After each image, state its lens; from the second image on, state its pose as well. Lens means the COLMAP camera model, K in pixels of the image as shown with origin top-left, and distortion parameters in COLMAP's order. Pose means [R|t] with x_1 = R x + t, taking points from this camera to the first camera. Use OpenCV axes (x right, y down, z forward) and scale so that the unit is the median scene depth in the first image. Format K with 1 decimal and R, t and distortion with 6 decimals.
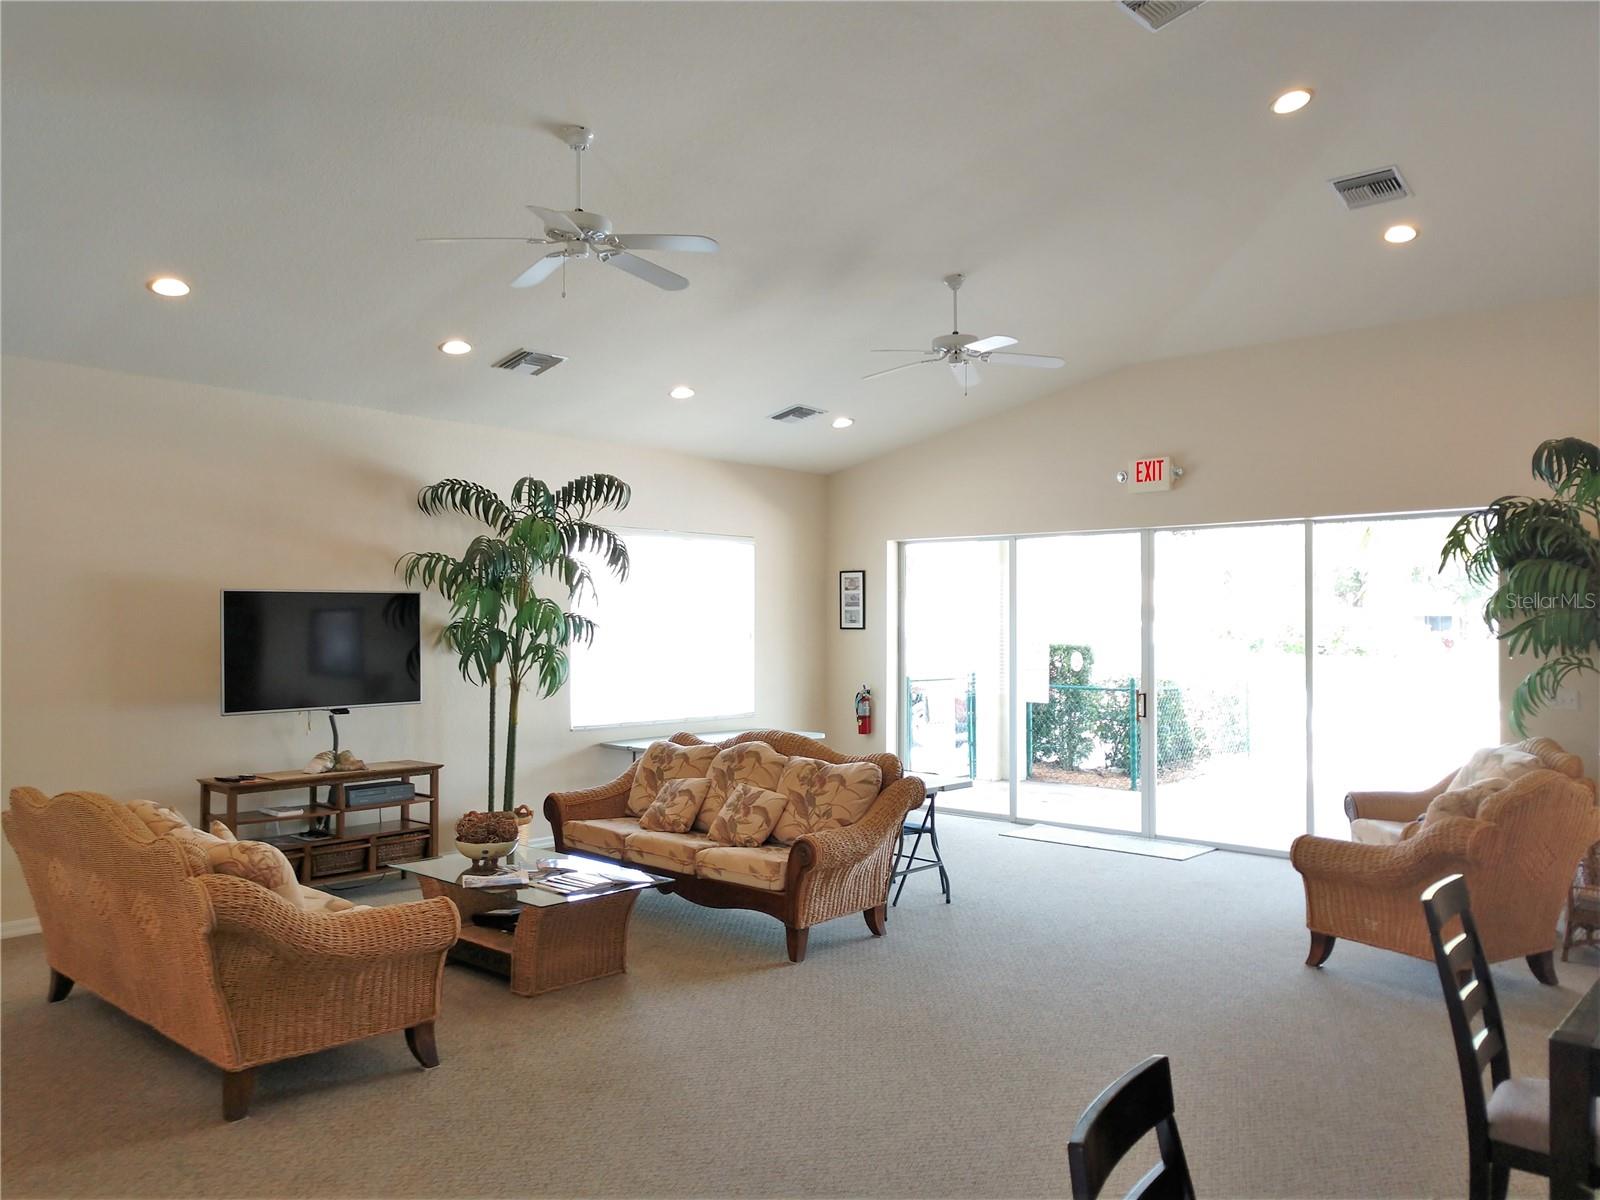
lens RADIAL K [[1242.0, 0, 809.2], [0, 1242.0, 598.2], [0, 0, 1]] dist [0.004516, 0.030202]
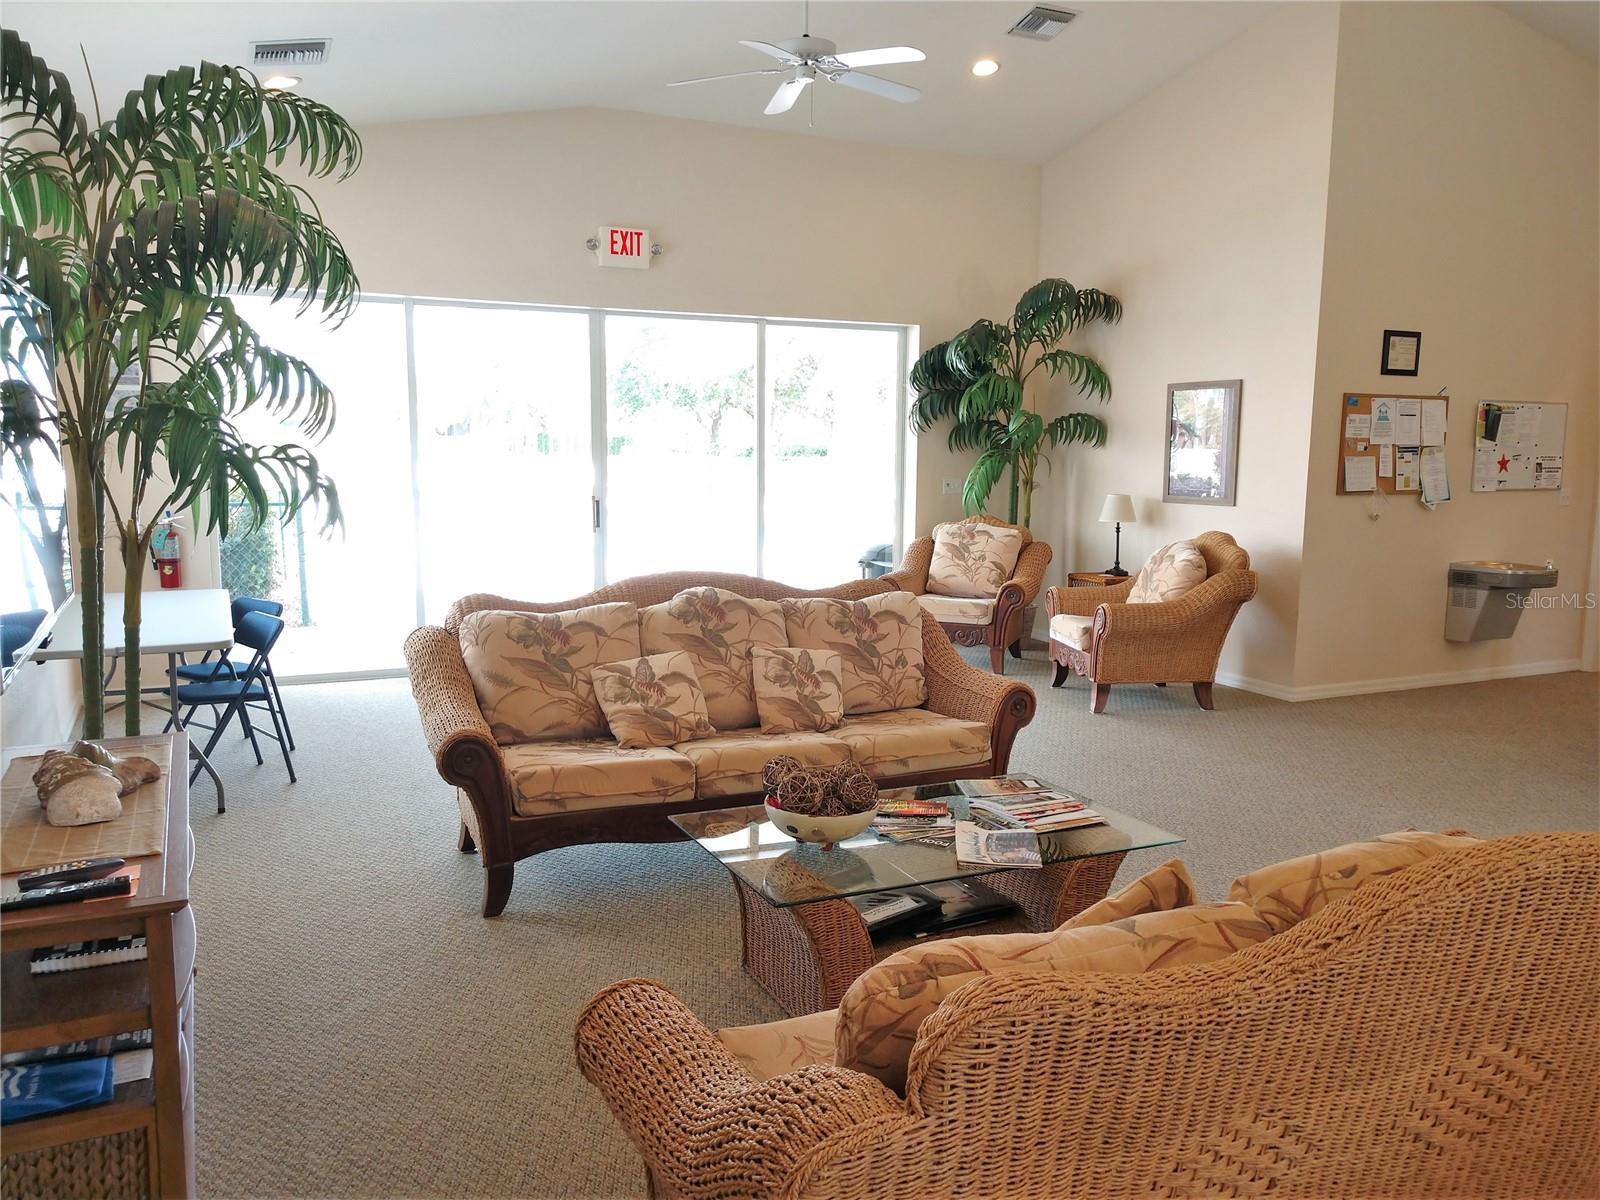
lens RADIAL K [[1242.0, 0, 800.9], [0, 1242.0, 613.7], [0, 0, 1]] dist [0.004516, 0.030202]
pose [[0.370993, -0.122366, 0.920538, -0.607236], [-0.023242, 0.989746, 0.140933, 0.032925], [-0.928345, -0.073680, 0.364345, 0.670968]]
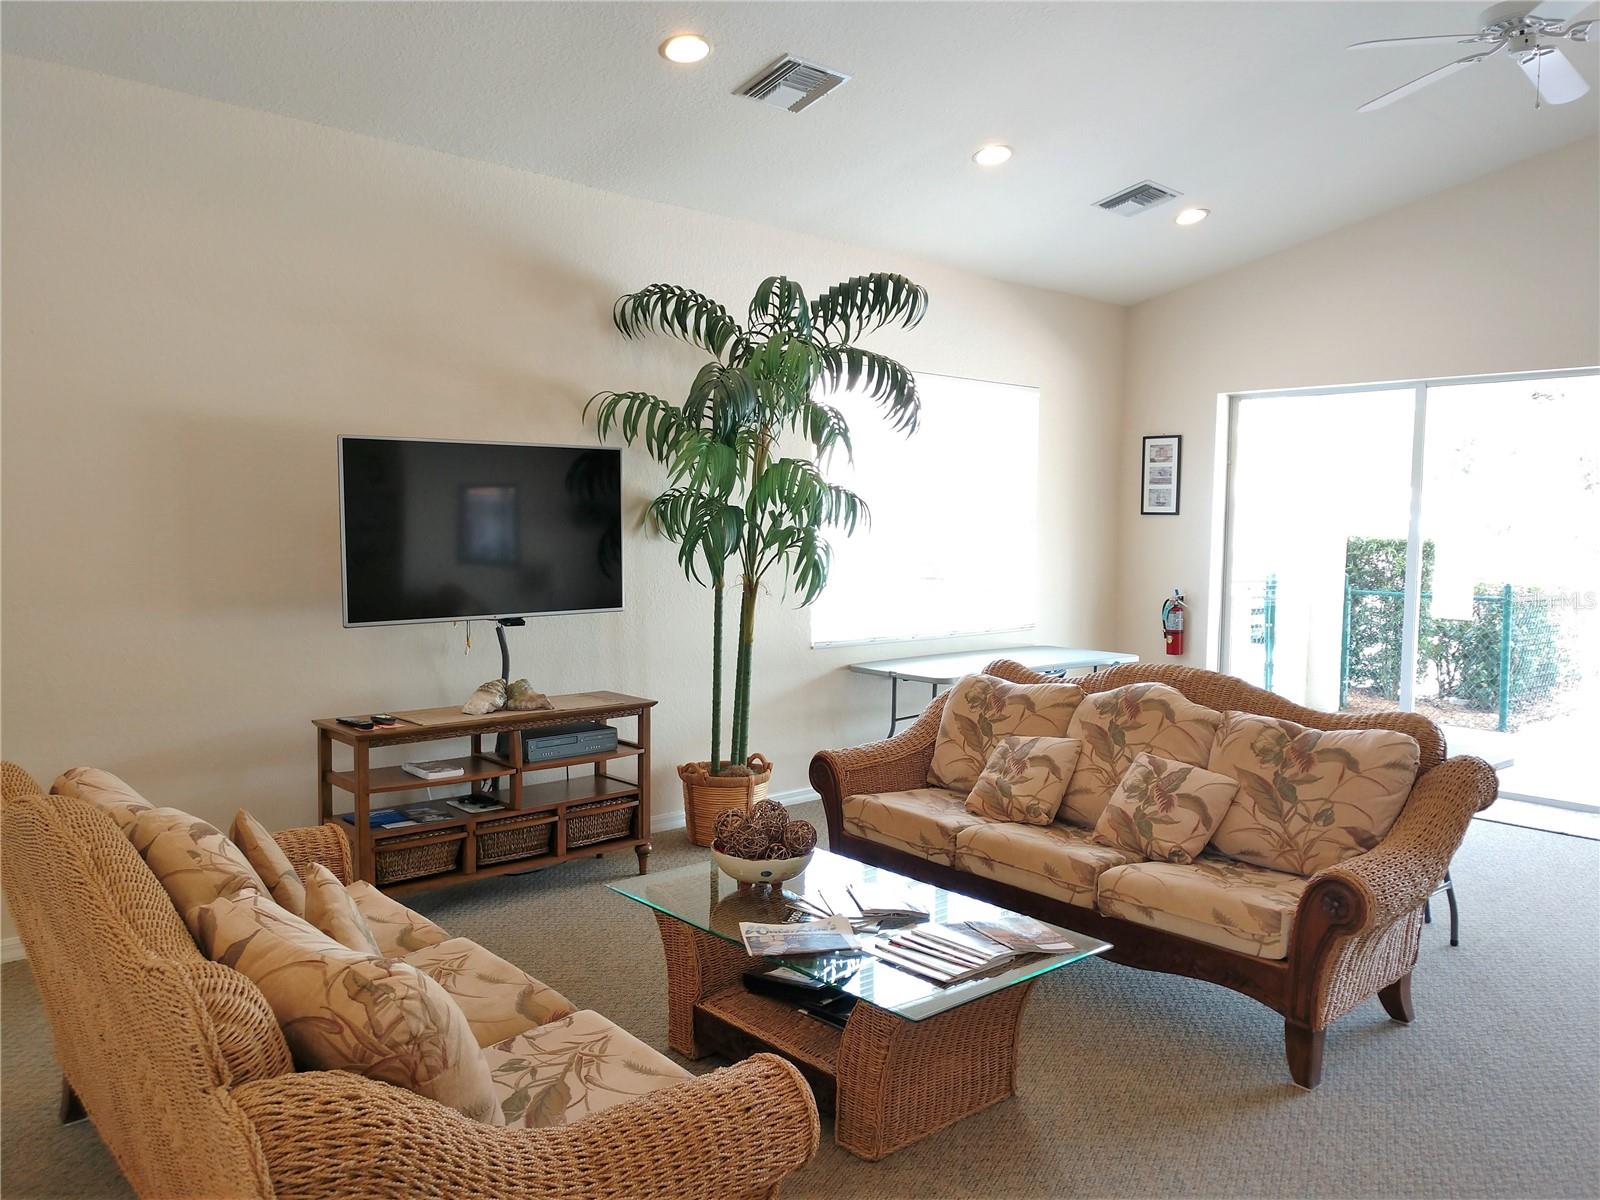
lens RADIAL K [[1242.0, 0, 794.5], [0, 1242.0, 594.9], [0, 0, 1]] dist [0.004516, 0.030202]
pose [[0.993662, 0.016121, -0.111249, -0.146393], [-0.006945, 0.996577, 0.082381, 0.019062], [0.112197, -0.081086, 0.990372, 0.341066]]
